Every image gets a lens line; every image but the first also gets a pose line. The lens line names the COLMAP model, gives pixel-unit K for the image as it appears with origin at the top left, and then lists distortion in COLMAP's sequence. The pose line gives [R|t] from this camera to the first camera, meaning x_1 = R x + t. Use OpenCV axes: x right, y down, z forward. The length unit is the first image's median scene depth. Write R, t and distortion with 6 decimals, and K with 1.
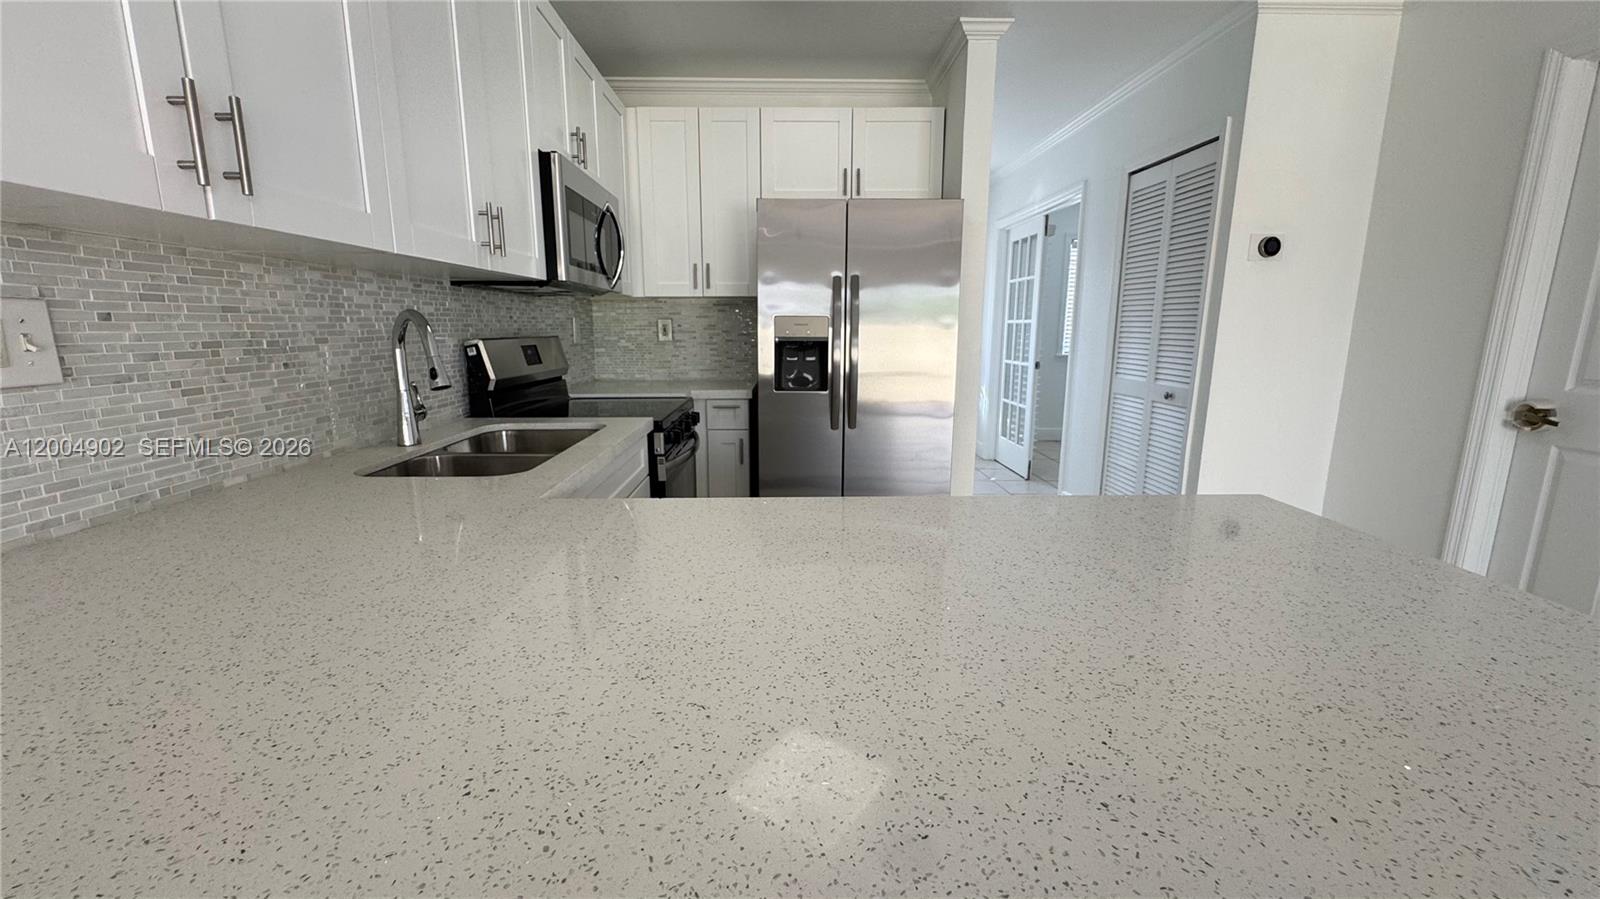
lens RADIAL K [[636.9, 0, 797.1], [0, 636.9, 450.1], [0, 0, 1]] dist [-0.002614, 0.000094]
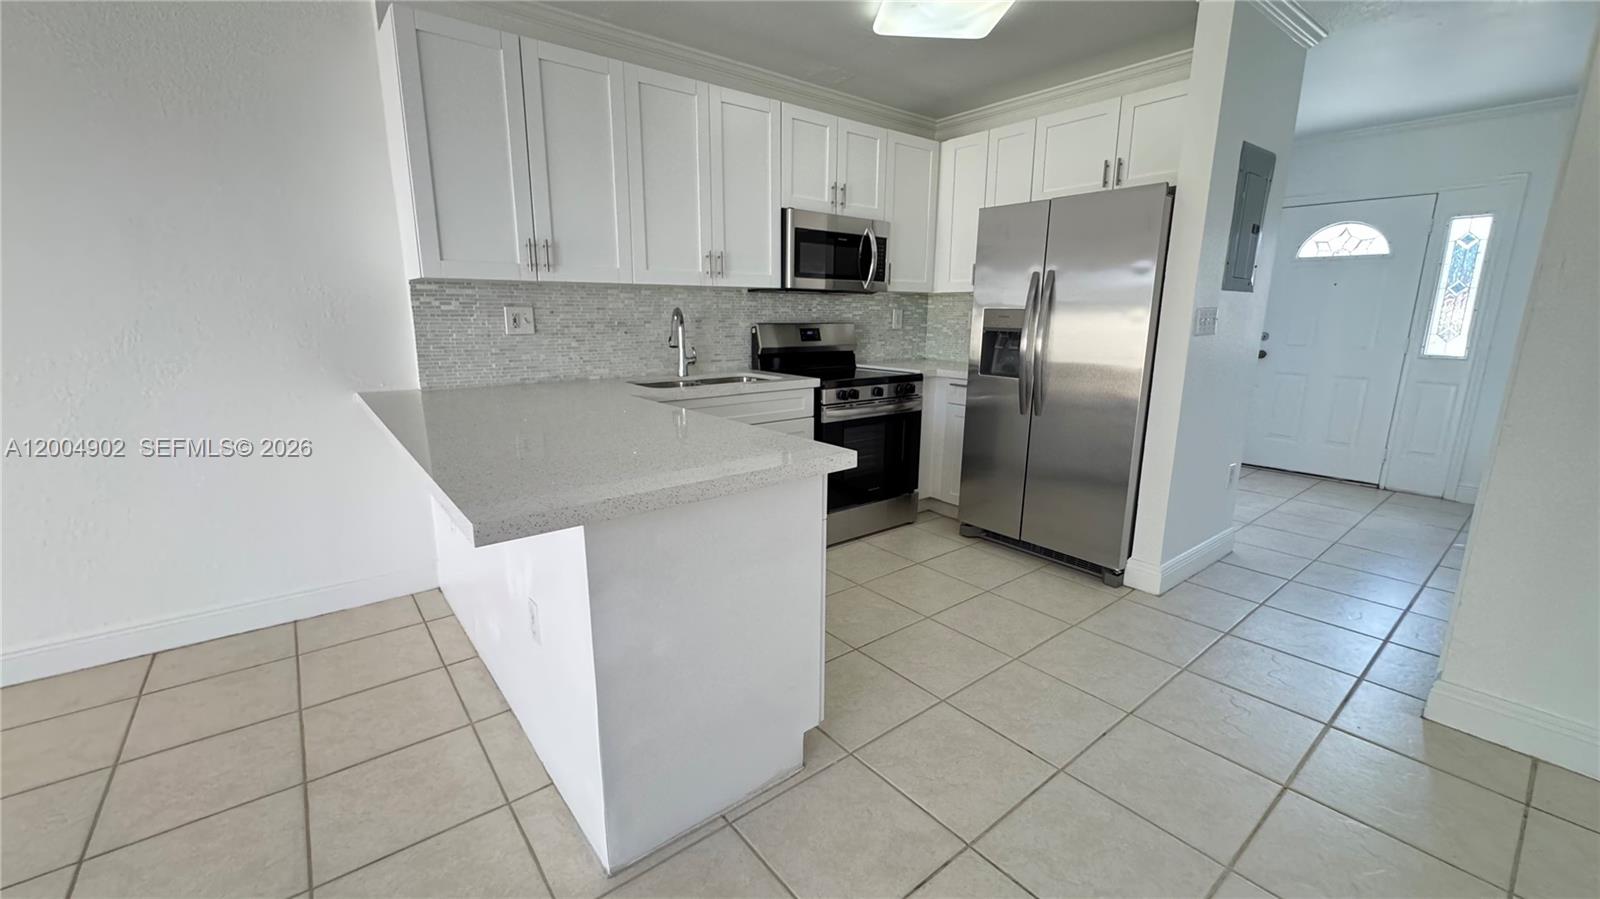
lens RADIAL K [[636.9, 0, 798.2], [0, 636.9, 449.5], [0, 0, 1]] dist [-0.002614, 0.000094]
pose [[0.607733, 0.172460, -0.775189, 0.703223], [-0.158190, 0.982862, 0.094644, -0.016435], [0.778227, 0.065109, 0.624599, 0.035366]]
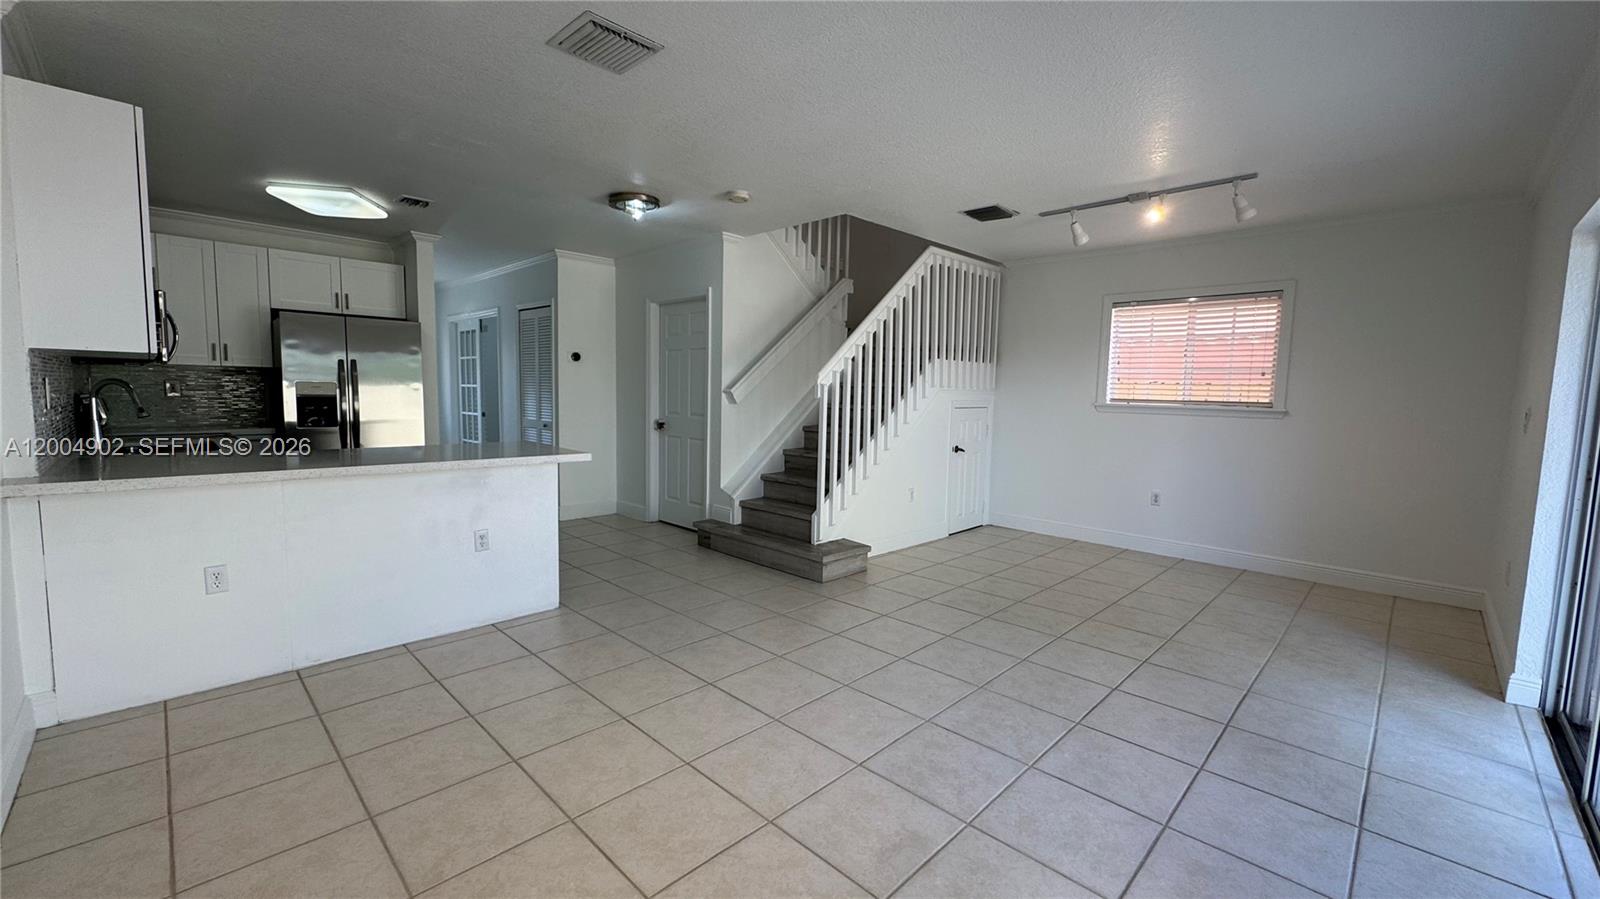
lens RADIAL K [[636.9, 0, 799.1], [0, 636.9, 449.9], [0, 0, 1]] dist [-0.002614, 0.000094]
pose [[0.714372, -0.050985, 0.697906, -0.261831], [0.115885, 0.992191, -0.046135, 0.188401], [-0.690104, 0.113834, 0.714702, -1.040153]]
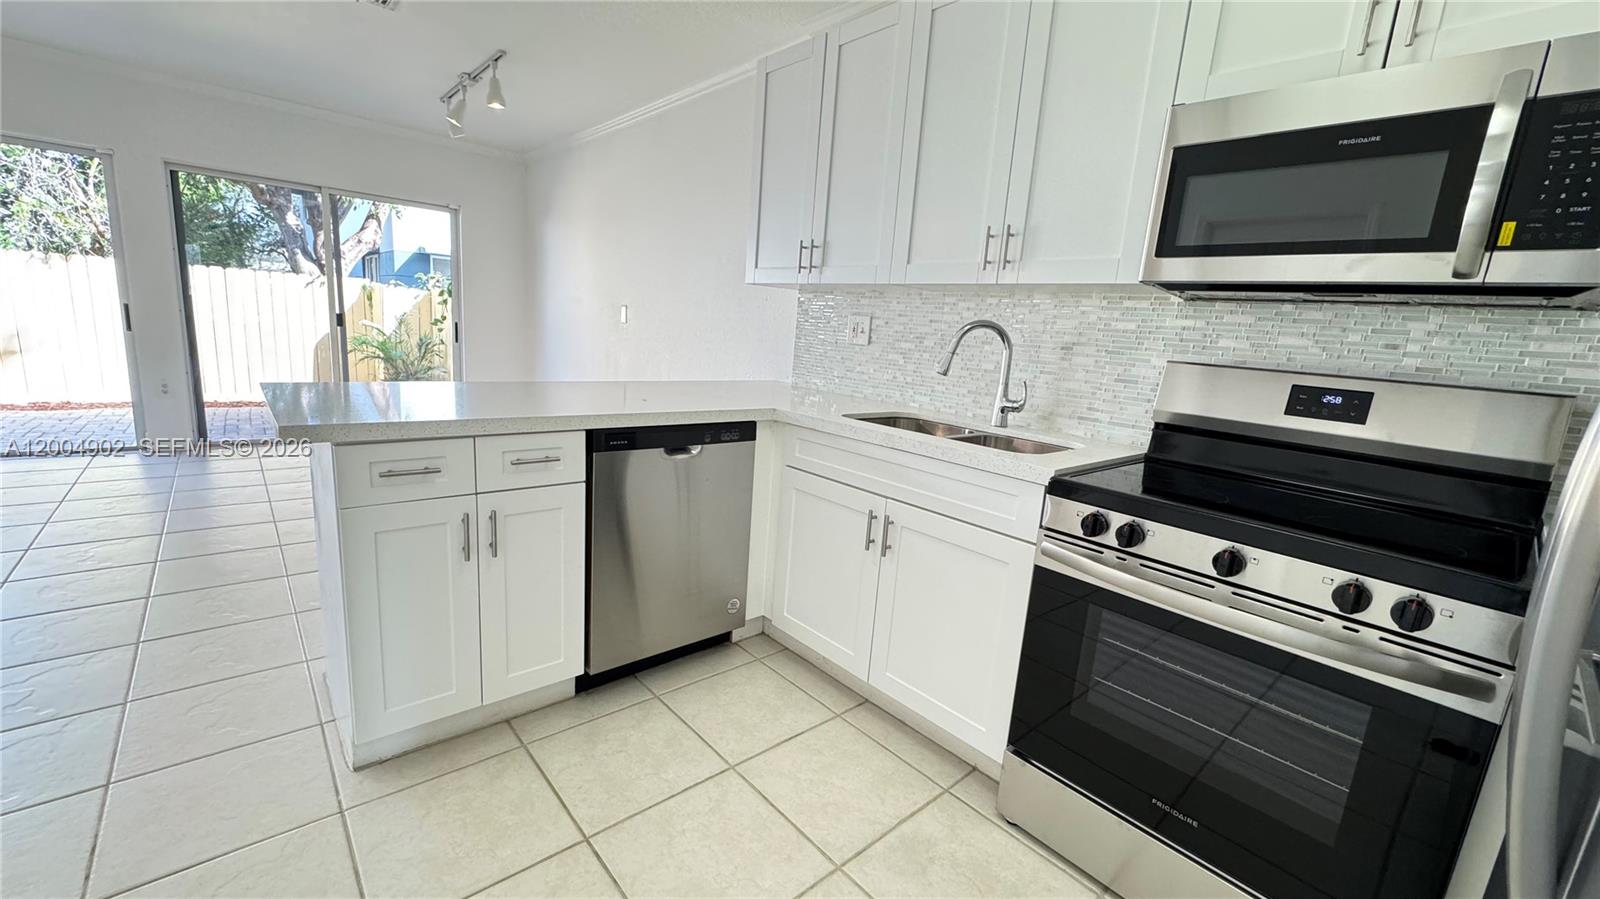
lens RADIAL K [[636.9, 0, 800.5], [0, 636.9, 448.8], [0, 0, 1]] dist [-0.002614, 0.000094]
pose [[-0.756807, 0.067056, -0.650190, 0.320717], [-0.198270, 0.924306, 0.326109, -0.183371], [0.622843, 0.375714, -0.686226, 0.986131]]
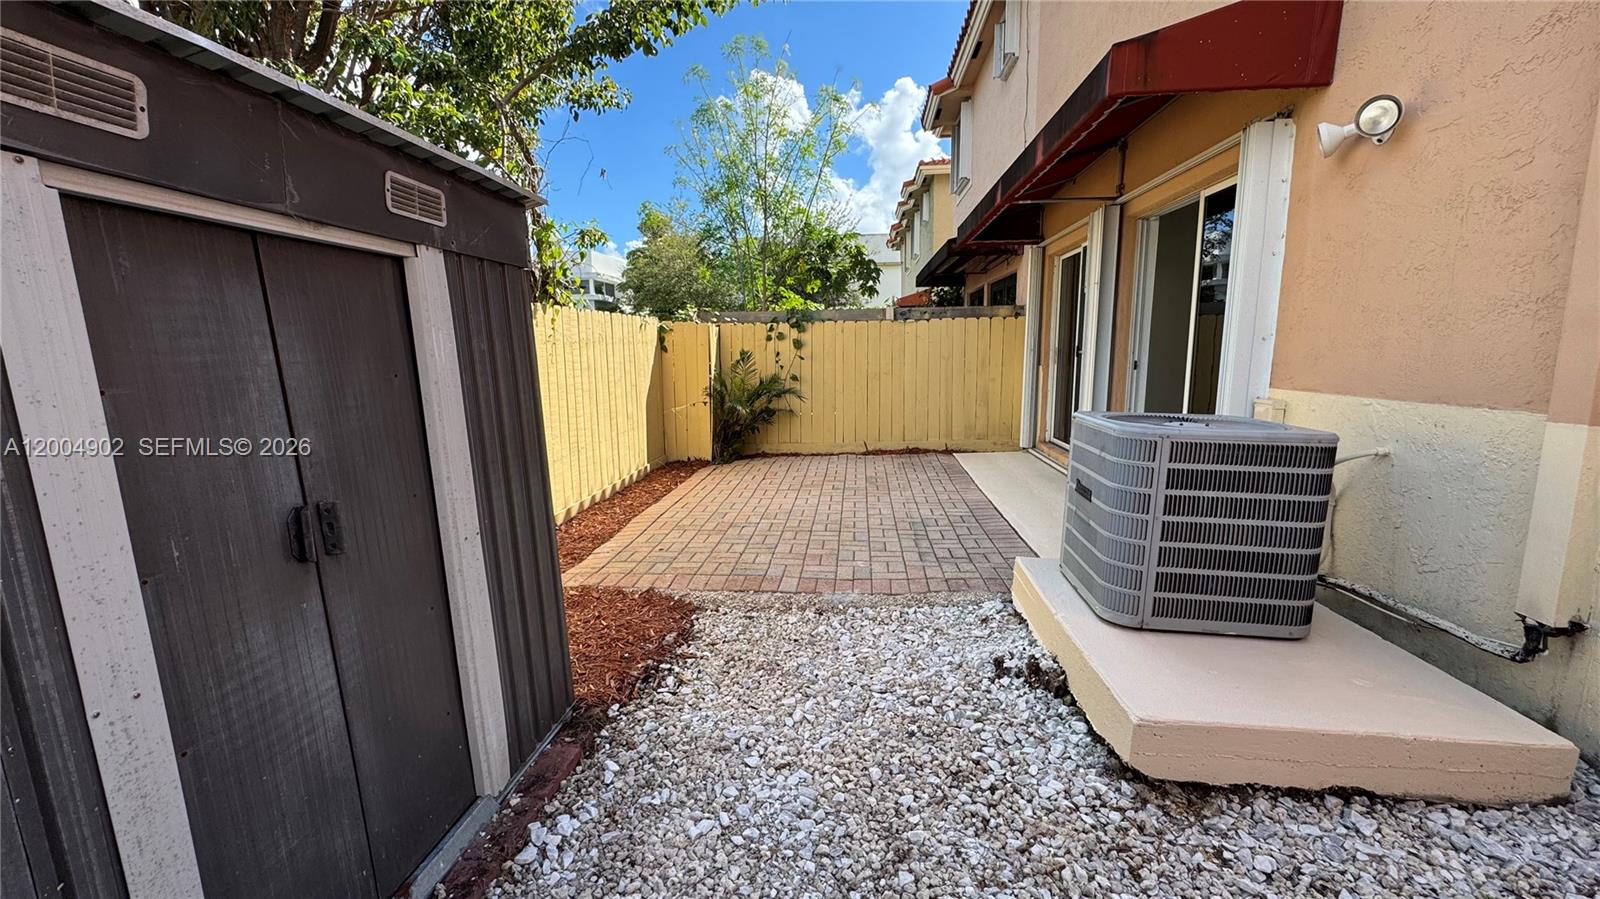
lens RADIAL K [[636.9, 0, 797.9], [0, 636.9, 448.1], [0, 0, 1]] dist [-0.002614, 0.000094]
pose [[-0.111073, 0.158004, -0.981172, 2.329072], [-0.179316, 0.967890, 0.176164, 0.425049], [0.977501, 0.195507, -0.079174, -1.856545]]
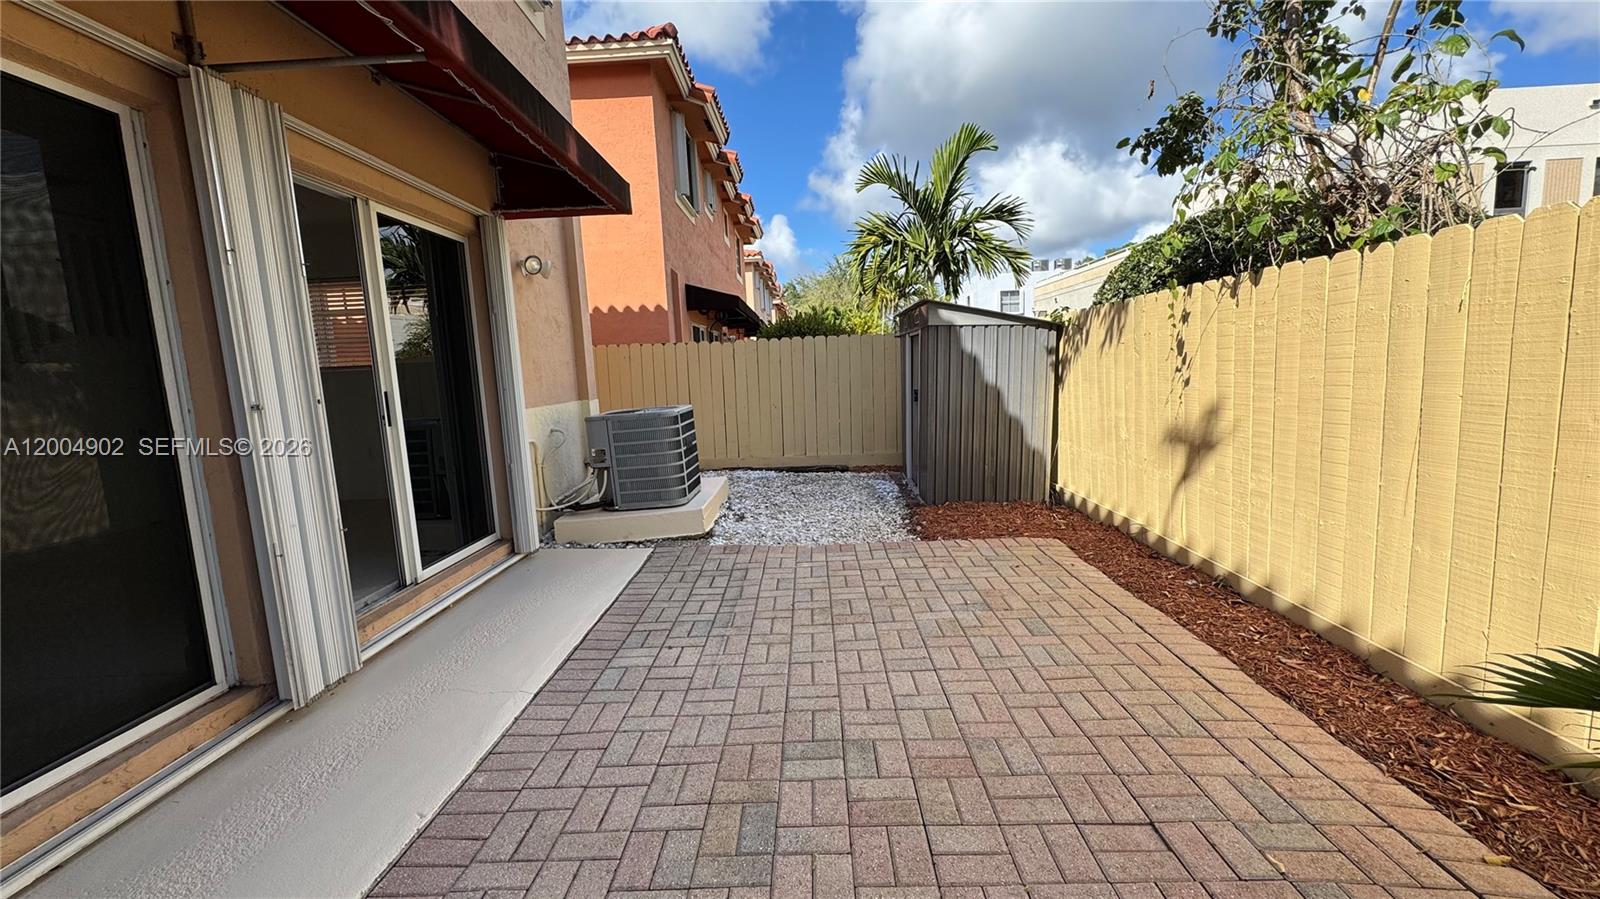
lens RADIAL K [[636.9, 0, 798.4], [0, 636.9, 450.6], [0, 0, 1]] dist [-0.002614, 0.000094]
pose [[0.035338, -0.129474, 0.990953, -0.294189], [0.241150, 0.963376, 0.117271, 0.451149], [-0.969844, 0.234824, 0.065266, -1.924037]]
